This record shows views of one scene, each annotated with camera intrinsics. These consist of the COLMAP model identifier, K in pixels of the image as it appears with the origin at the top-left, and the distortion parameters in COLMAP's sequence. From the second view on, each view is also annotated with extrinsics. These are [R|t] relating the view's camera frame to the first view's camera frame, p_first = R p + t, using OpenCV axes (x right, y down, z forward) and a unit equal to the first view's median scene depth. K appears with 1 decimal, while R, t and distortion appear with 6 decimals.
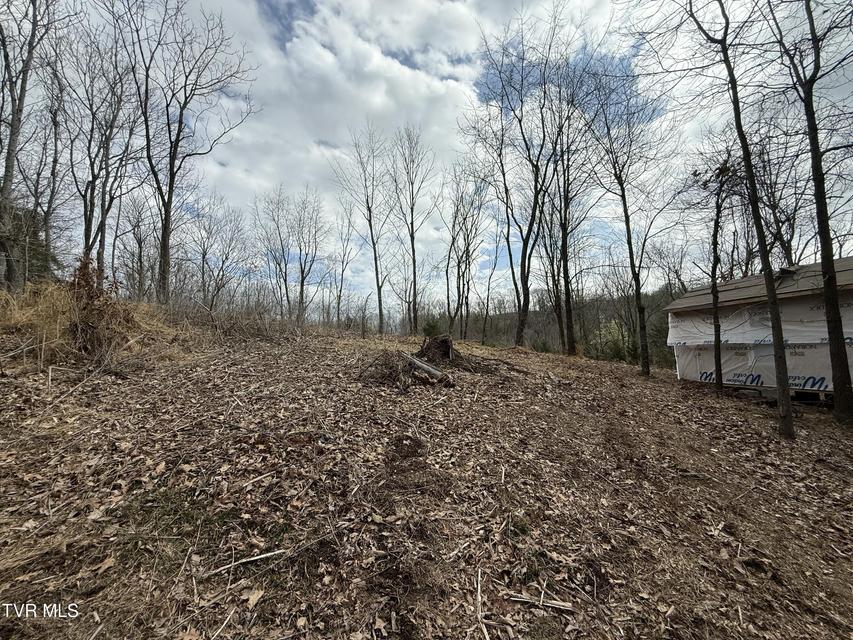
lens RADIAL K [[320.9, 0, 426.5], [0, 320.9, 320.0], [0, 0, 1]] dist [0.011257, -0.000105]
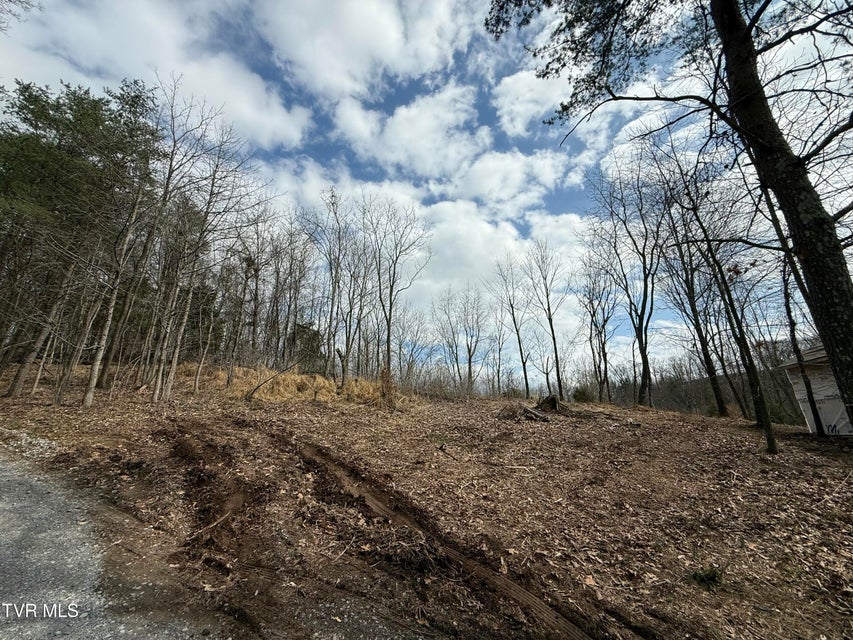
lens RADIAL K [[320.9, 0, 426.5], [0, 320.9, 320.0], [0, 0, 1]] dist [0.011257, -0.000105]
pose [[0.873363, -0.139064, -0.466795, 0.116018], [0.032992, 0.973064, -0.228161, 0.010335], [0.485951, 0.183867, 0.854427, -0.285776]]
